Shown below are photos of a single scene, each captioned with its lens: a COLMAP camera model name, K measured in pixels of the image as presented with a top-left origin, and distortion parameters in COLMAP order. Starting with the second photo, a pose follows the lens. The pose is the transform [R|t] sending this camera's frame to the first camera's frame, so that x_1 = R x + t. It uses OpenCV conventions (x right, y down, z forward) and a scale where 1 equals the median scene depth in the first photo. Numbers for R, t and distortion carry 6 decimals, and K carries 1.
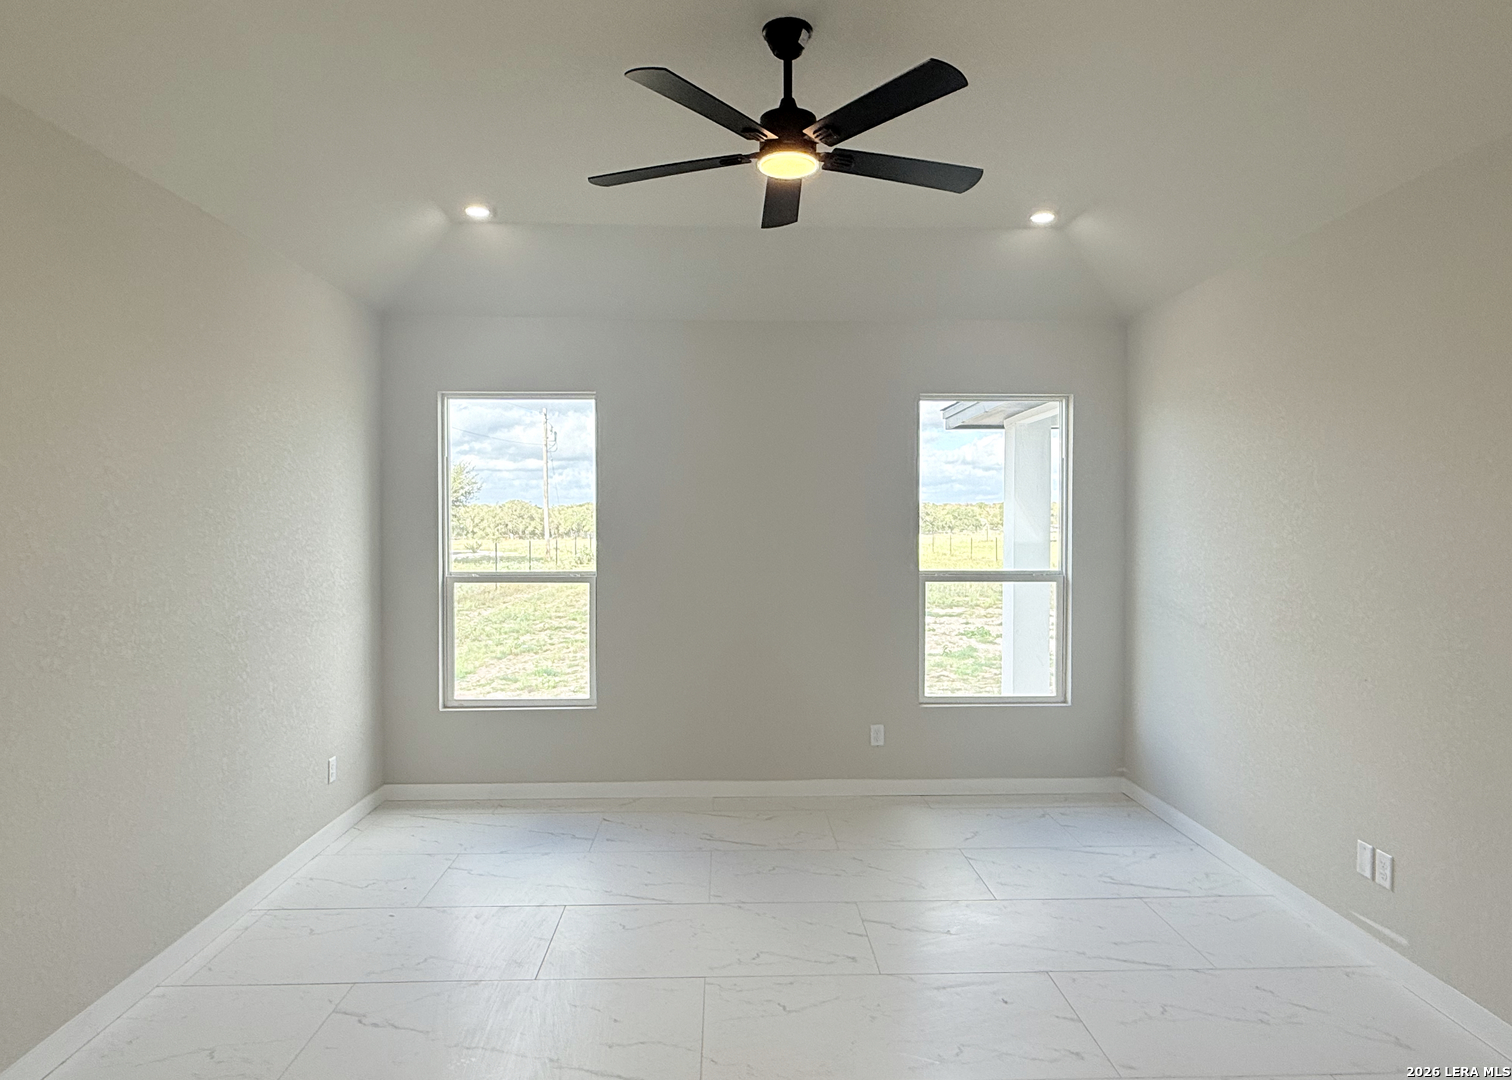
lens RADIAL K [[908.7, 0, 761.8], [0, 908.7, 544.9], [0, 0, 1]] dist [0.006365, -0.000746]
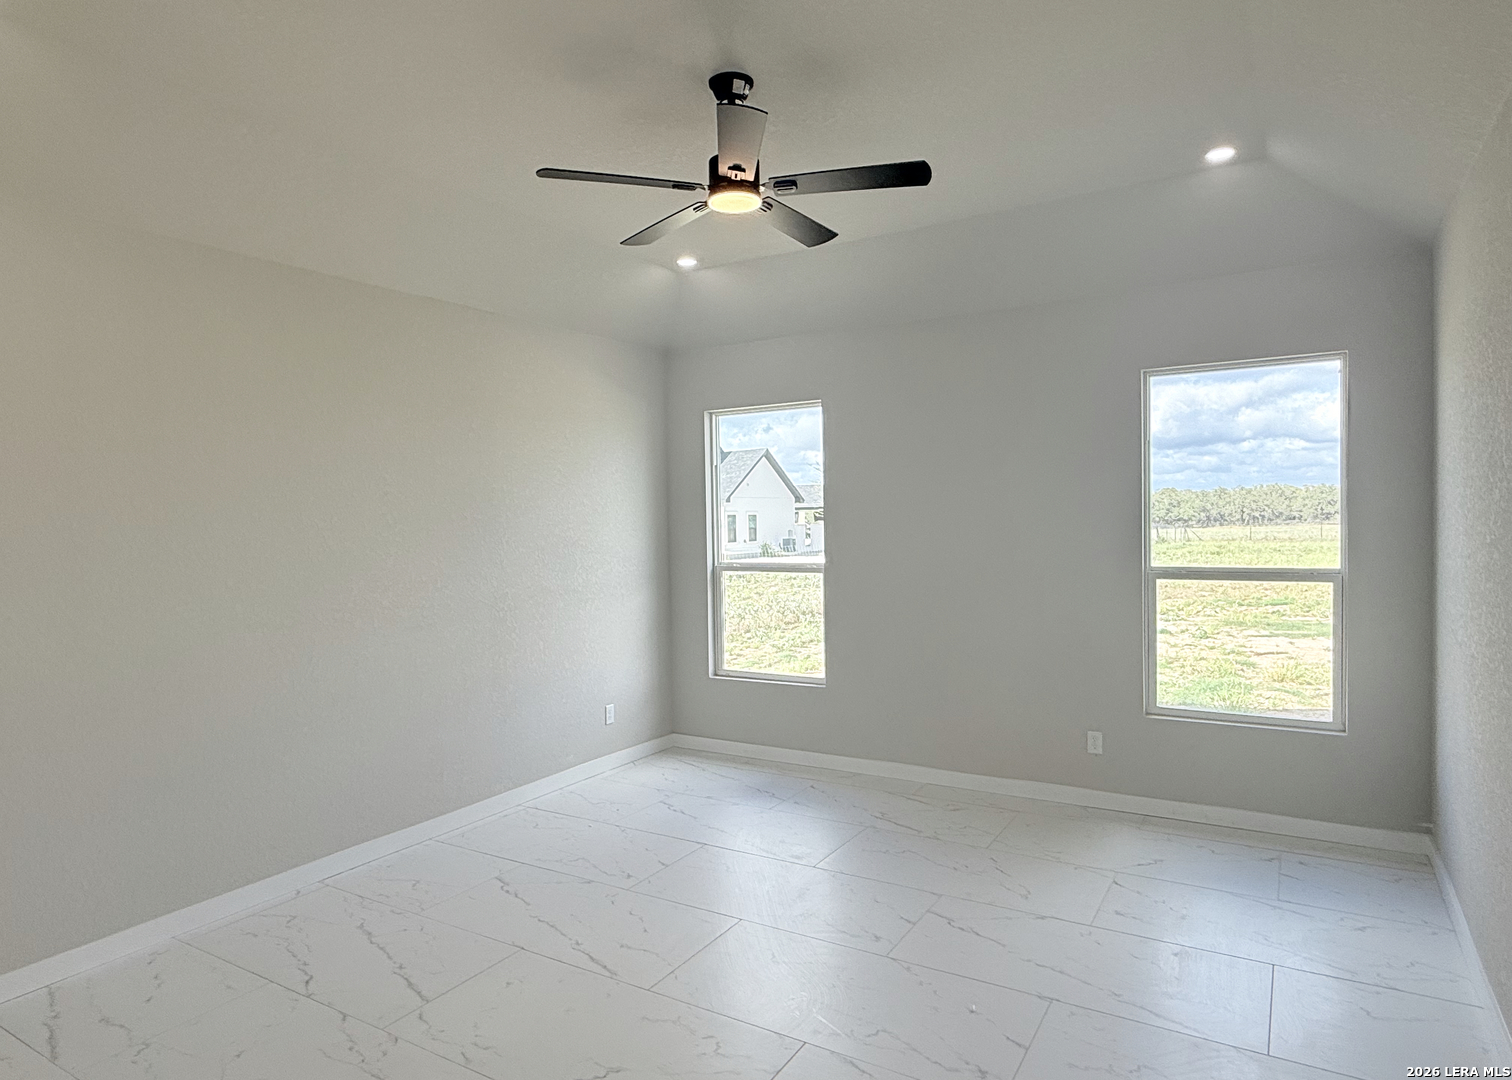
lens RADIAL K [[908.7, 0, 758.9], [0, 908.7, 540.5], [0, 0, 1]] dist [0.006365, -0.000746]
pose [[0.836485, -0.001585, -0.547988, 0.369373], [0.004979, 0.999977, 0.004709, -0.003763], [0.547968, -0.006667, 0.836473, 0.037021]]
